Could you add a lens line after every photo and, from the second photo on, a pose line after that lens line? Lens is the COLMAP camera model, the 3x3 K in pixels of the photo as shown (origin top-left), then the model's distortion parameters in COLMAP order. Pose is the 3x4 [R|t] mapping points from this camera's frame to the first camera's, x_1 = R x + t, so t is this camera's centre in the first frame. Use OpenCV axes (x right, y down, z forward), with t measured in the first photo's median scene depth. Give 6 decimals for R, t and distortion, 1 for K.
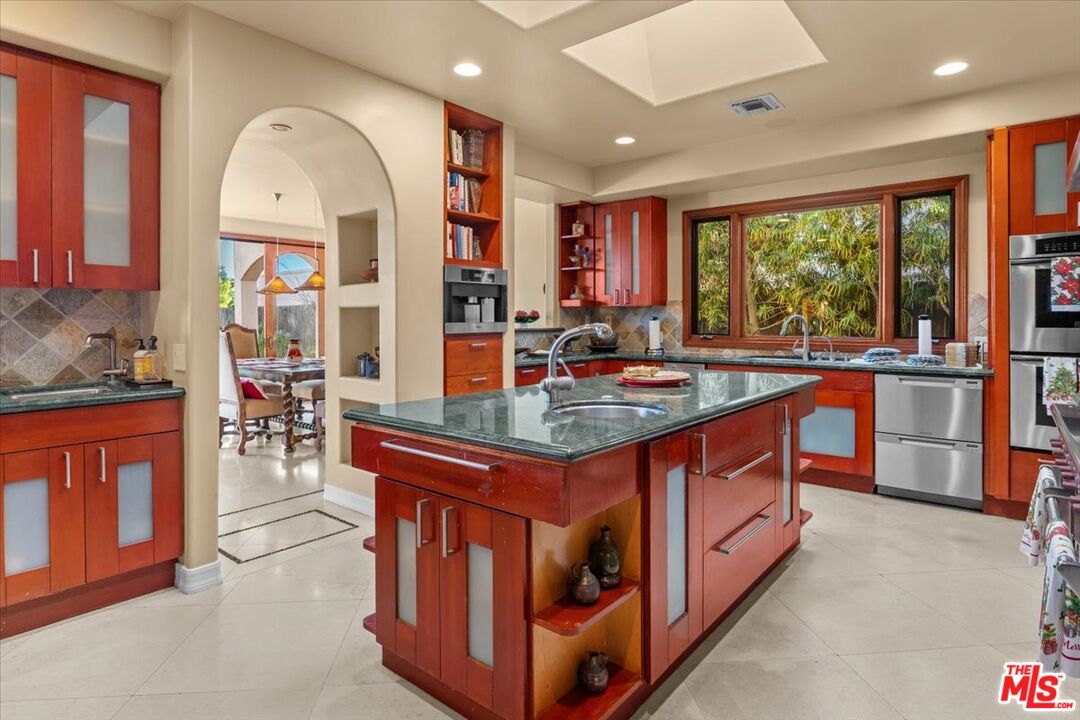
lens RADIAL K [[577.9, 0, 538.5], [0, 577.9, 296.5], [0, 0, 1]] dist [-0.005149, -0.000425]
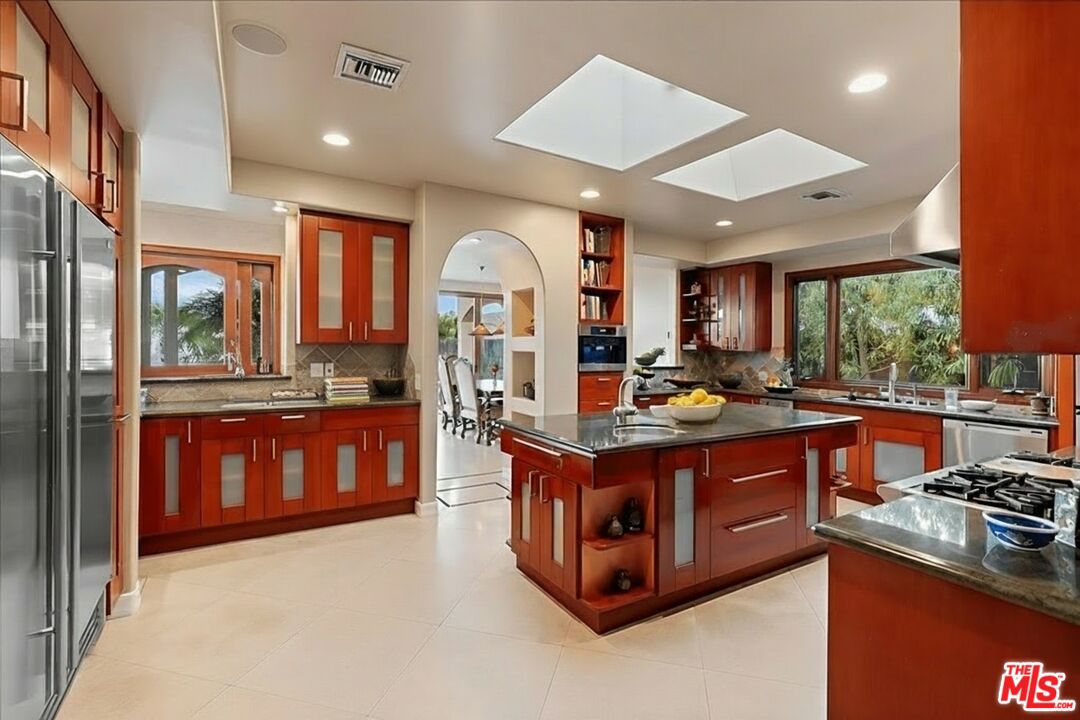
lens RADIAL K [[497.9, 0, 539.1], [0, 497.9, 328.2], [0, 0, 1]] dist [0.000443, 0.000272]
pose [[0.945383, 0.006021, -0.325906, 0.145536], [-0.006079, 0.999981, 0.000839, -0.042411], [0.325905, 0.001188, 0.945402, -0.206996]]
